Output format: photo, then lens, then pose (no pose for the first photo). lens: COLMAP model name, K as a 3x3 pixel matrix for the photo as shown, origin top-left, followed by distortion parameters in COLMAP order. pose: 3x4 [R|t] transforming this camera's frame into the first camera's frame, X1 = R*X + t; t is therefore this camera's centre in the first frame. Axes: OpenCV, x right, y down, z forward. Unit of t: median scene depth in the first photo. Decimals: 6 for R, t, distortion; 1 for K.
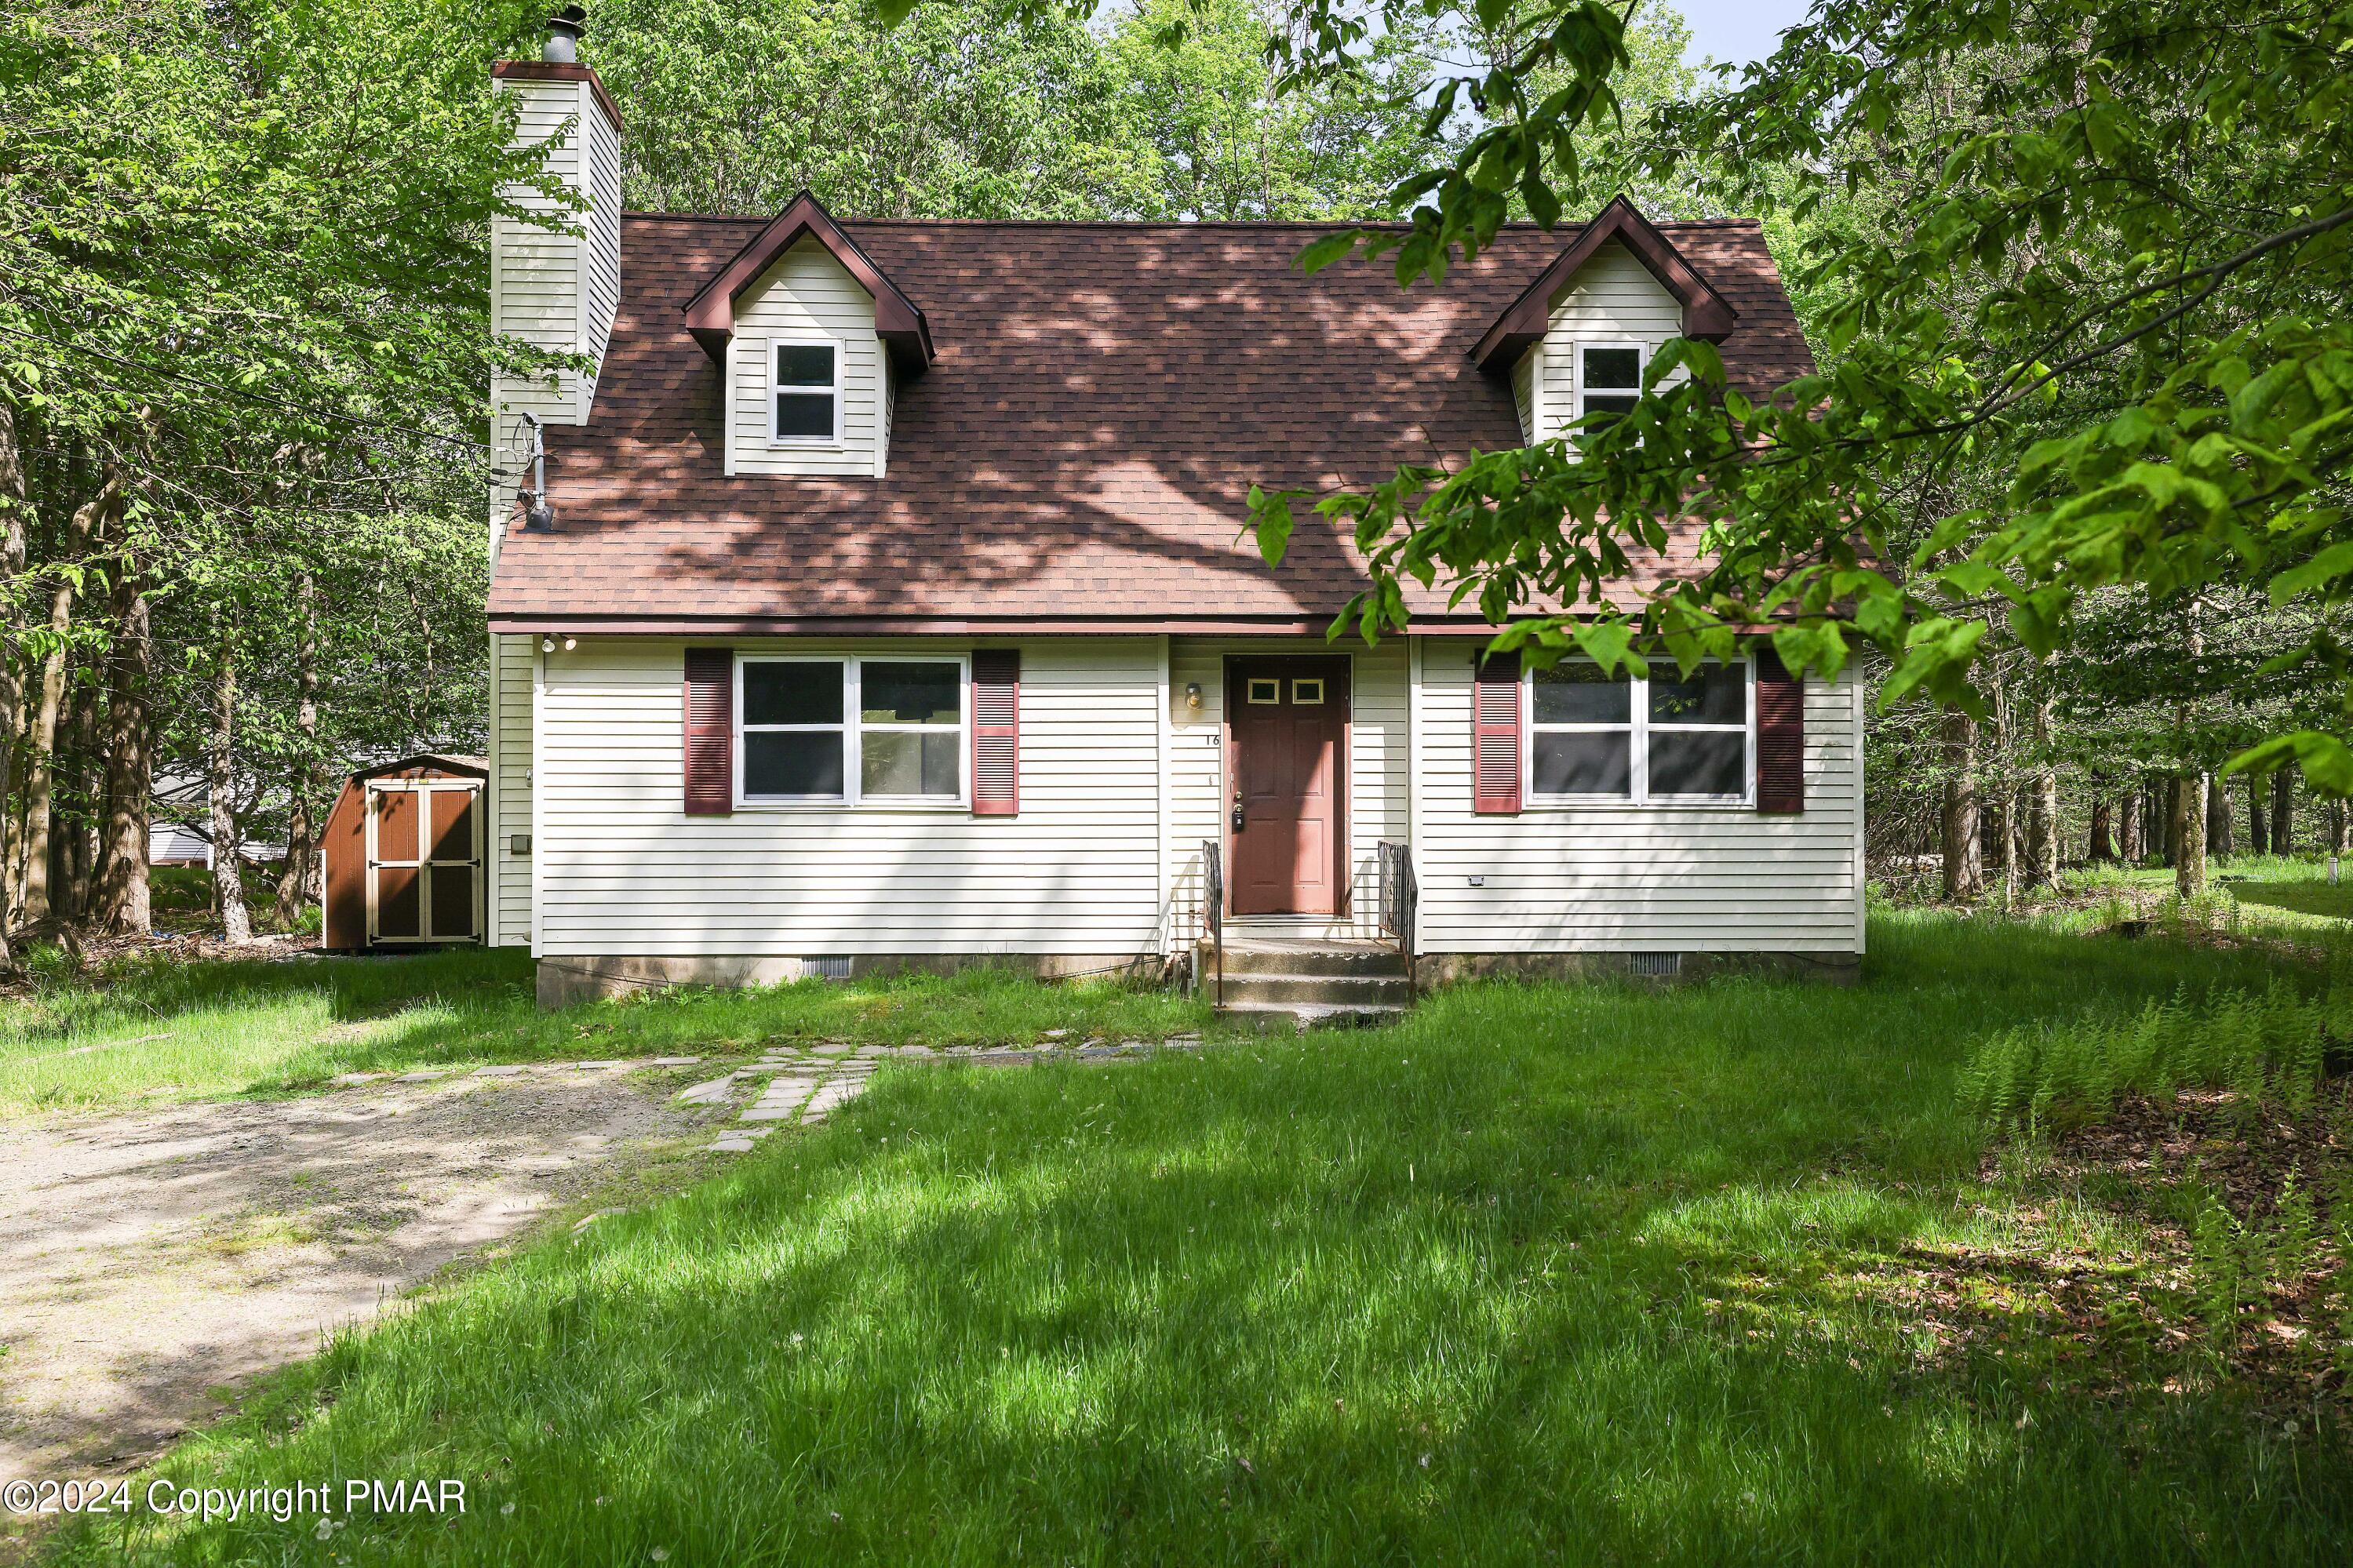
lens RADIAL K [[2333.8, 0, 1183.2], [0, 2333.8, 786.4], [0, 0, 1]] dist [0.077489, 0.000000]
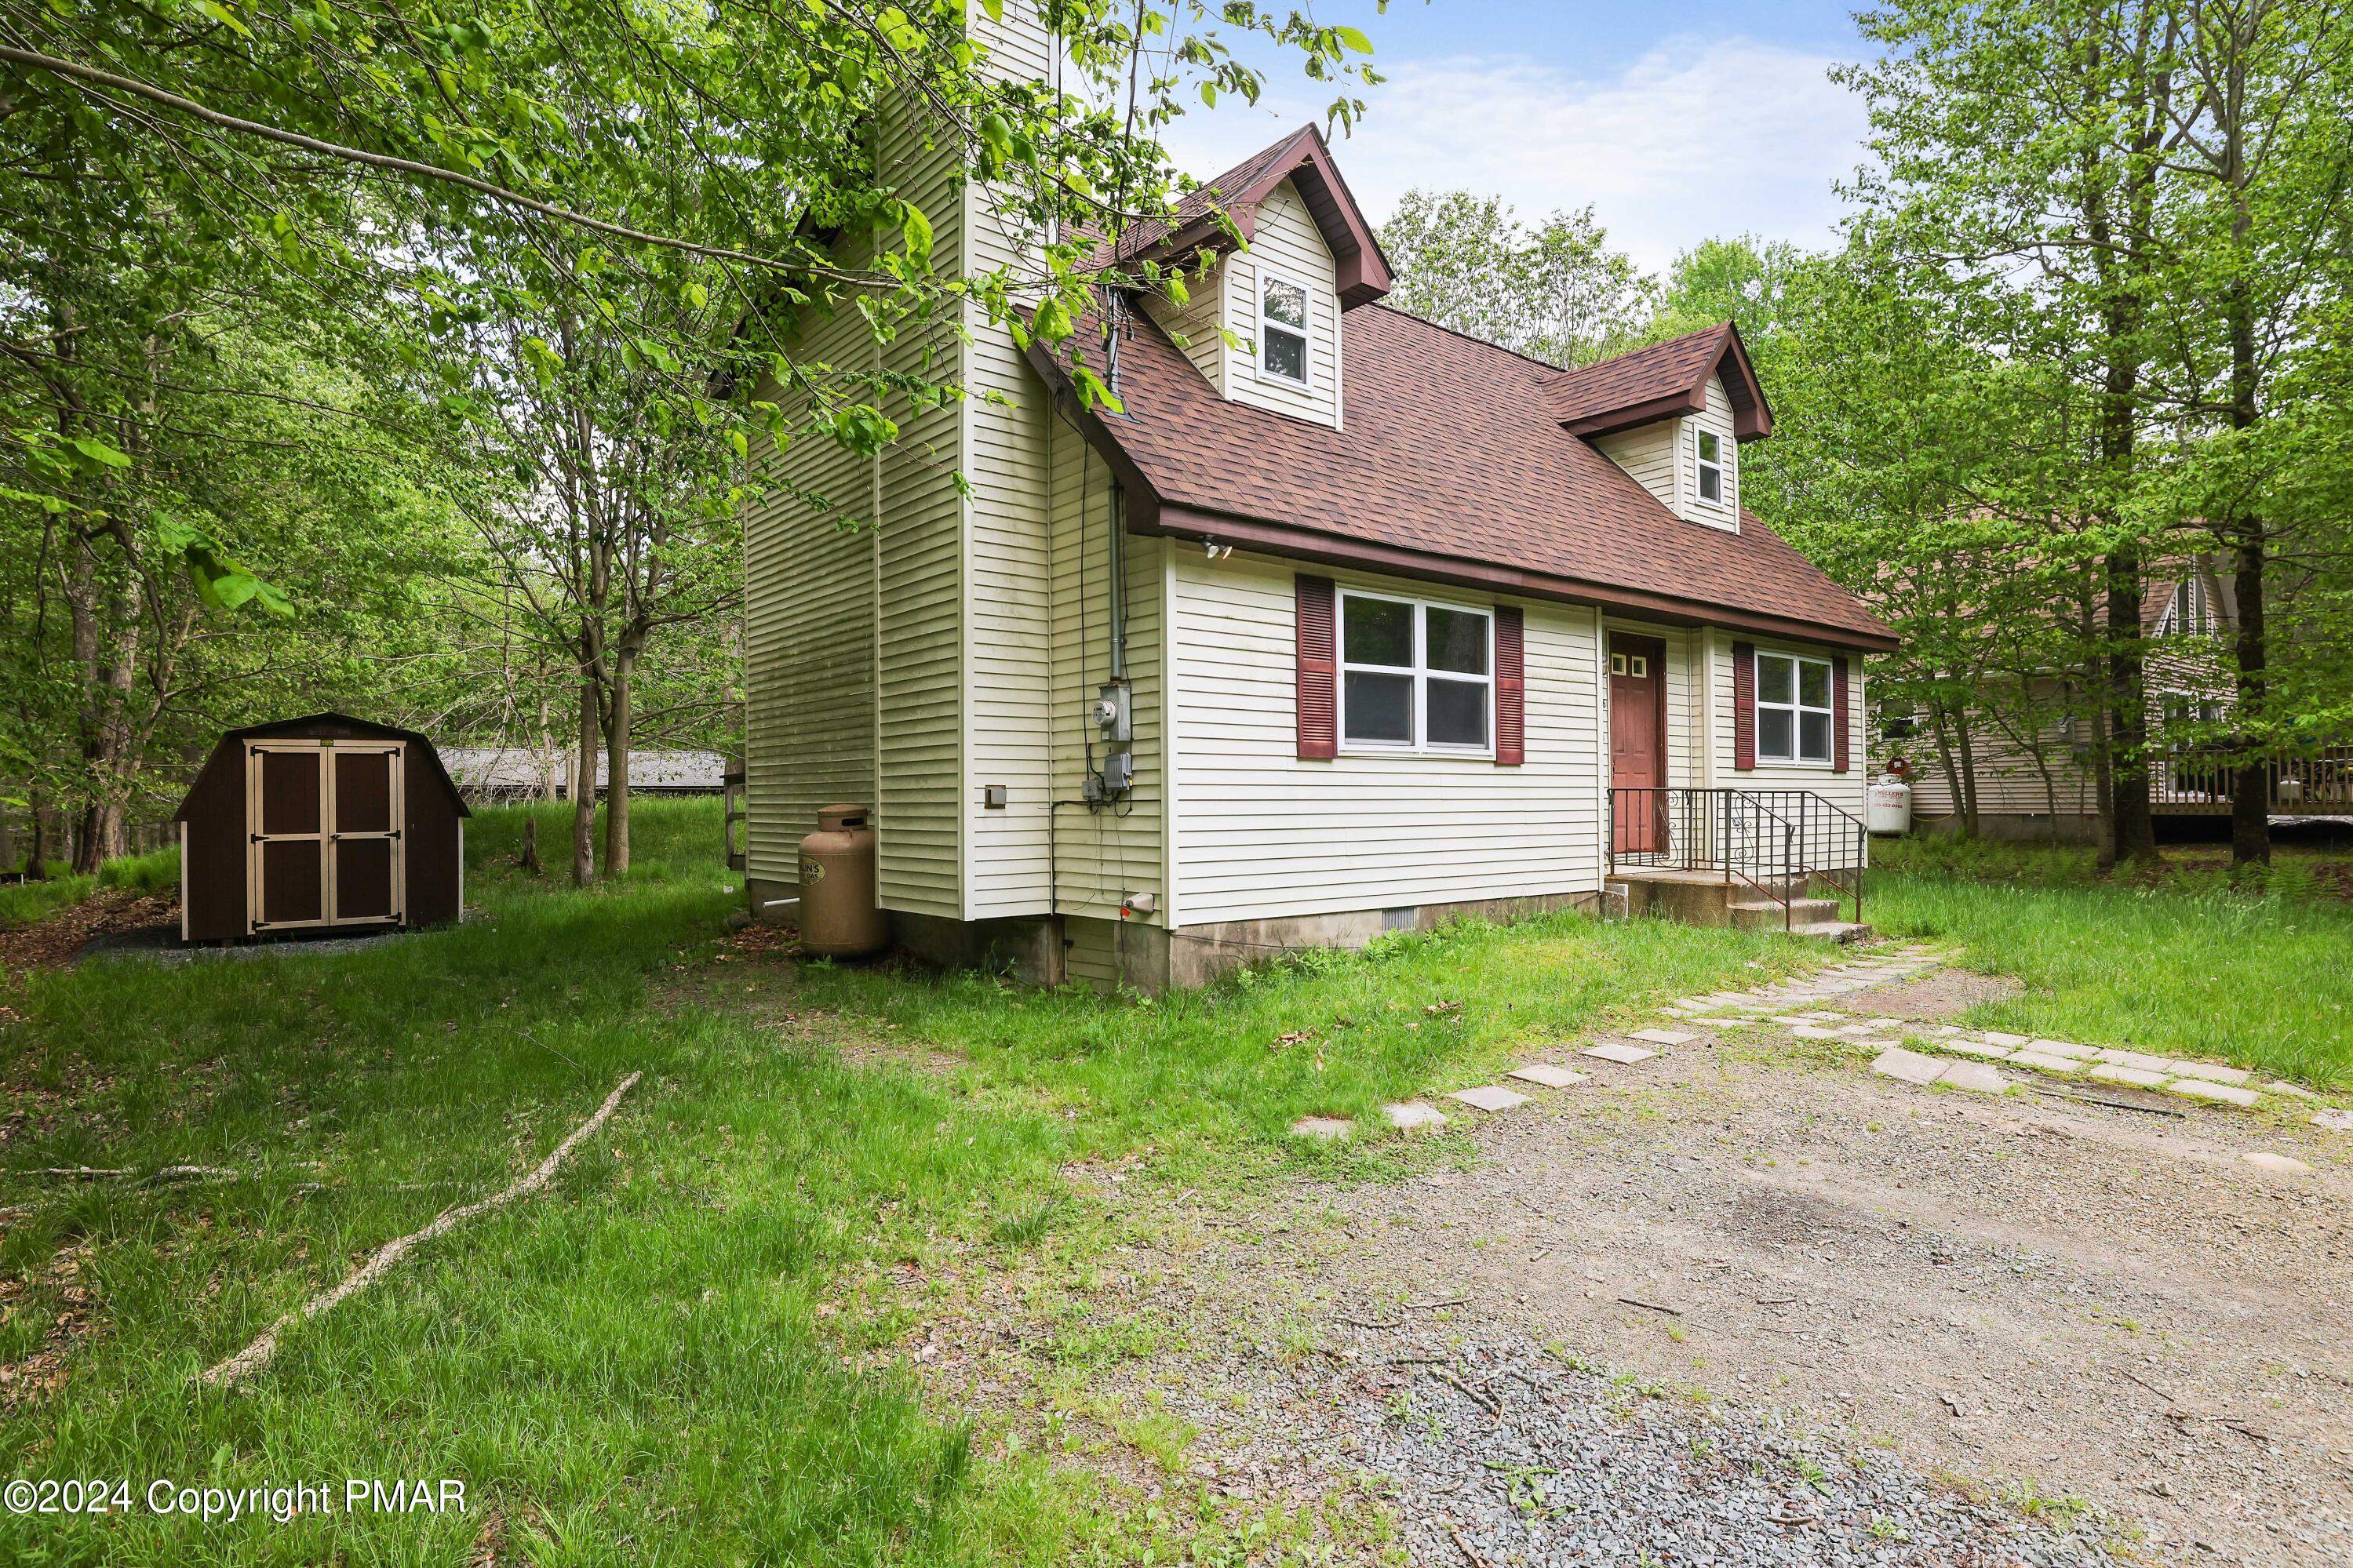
lens RADIAL K [[1255.3, 0, 1177.1], [0, 1255.3, 798.7], [0, 0, 1]] dist [-0.000719, -0.000124]
pose [[0.785915, -0.002416, 0.618330, -0.601861], [-0.000014, 0.999992, 0.003925, 0.027901], [-0.618335, -0.003093, 0.785909, 0.718894]]
